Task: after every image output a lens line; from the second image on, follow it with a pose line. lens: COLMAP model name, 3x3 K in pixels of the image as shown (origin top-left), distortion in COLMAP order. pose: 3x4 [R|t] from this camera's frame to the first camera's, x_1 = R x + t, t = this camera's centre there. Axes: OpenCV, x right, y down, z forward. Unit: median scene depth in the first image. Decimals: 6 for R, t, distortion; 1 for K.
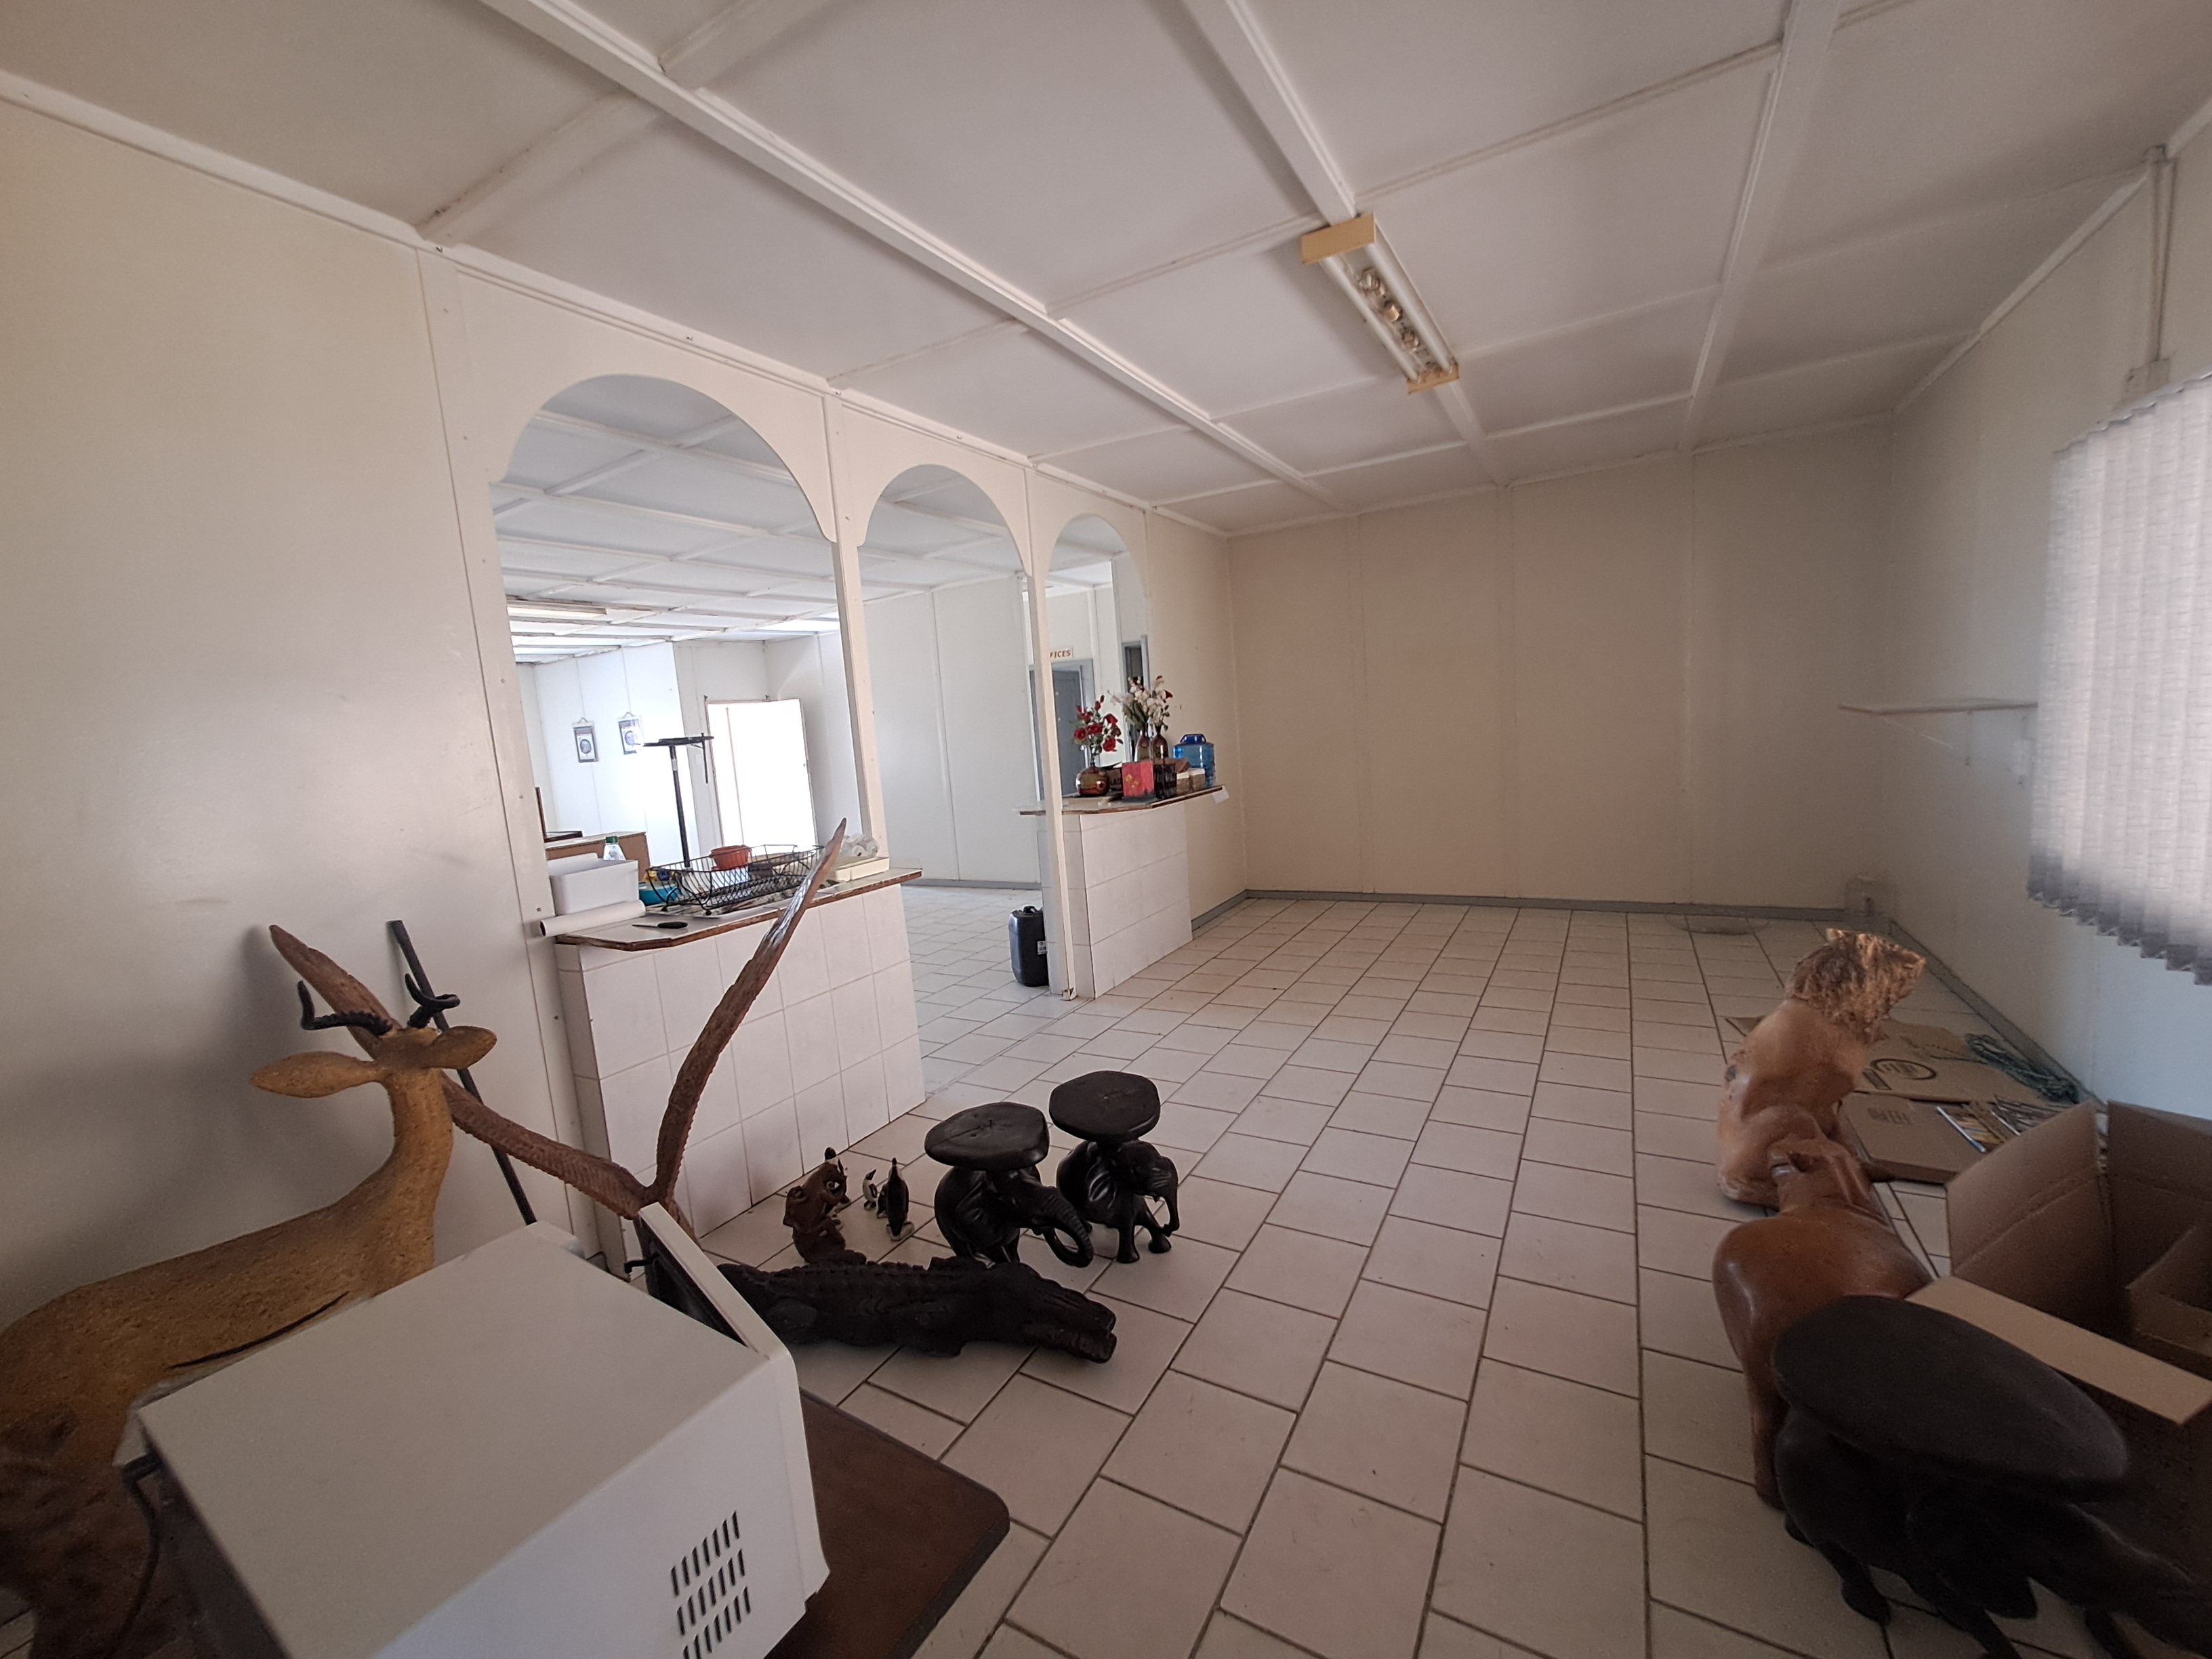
lens RADIAL K [[876.8, 0, 1111.1], [0, 876.8, 831.6], [0, 0, 1]] dist [-0.000110, 0.001498]
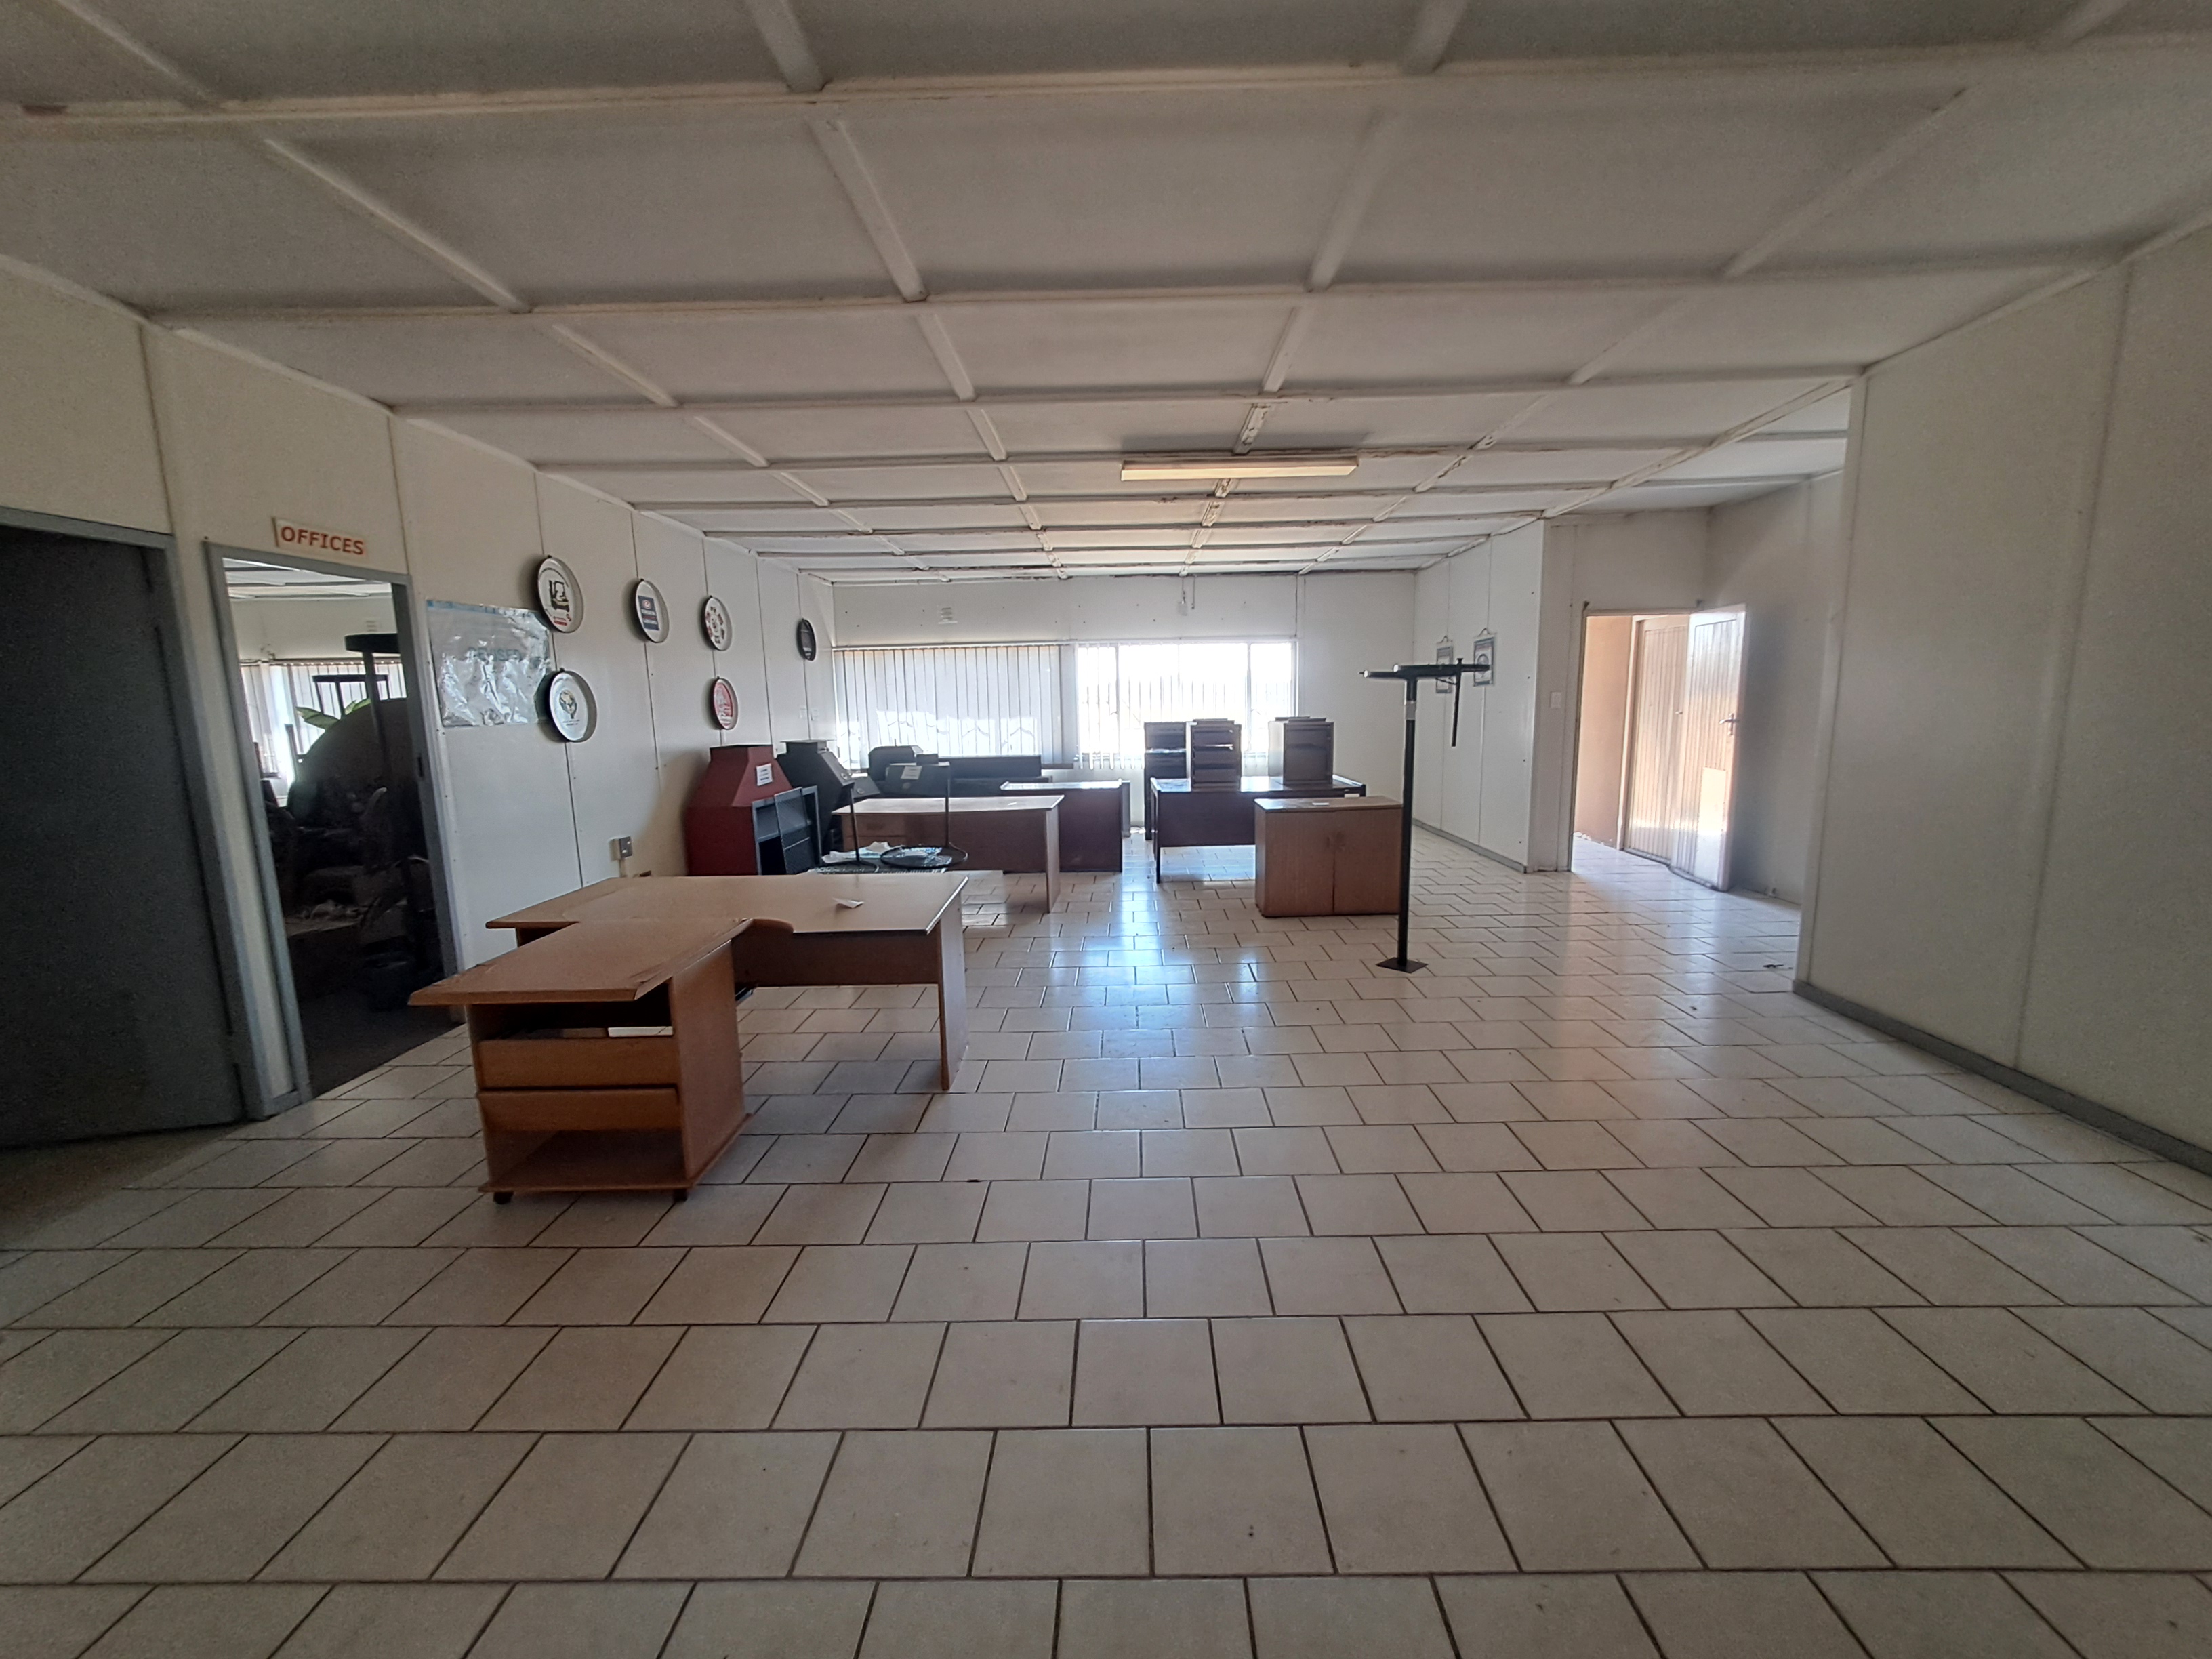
lens RADIAL K [[876.8, 0, 1115.8], [0, 876.8, 832.3], [0, 0, 1]] dist [-0.000110, 0.001498]
pose [[0.496484, 0.194754, -0.845917, -0.053064], [-0.121152, 0.980515, 0.154636, -0.046899], [0.859550, 0.025710, 0.510405, 0.387958]]
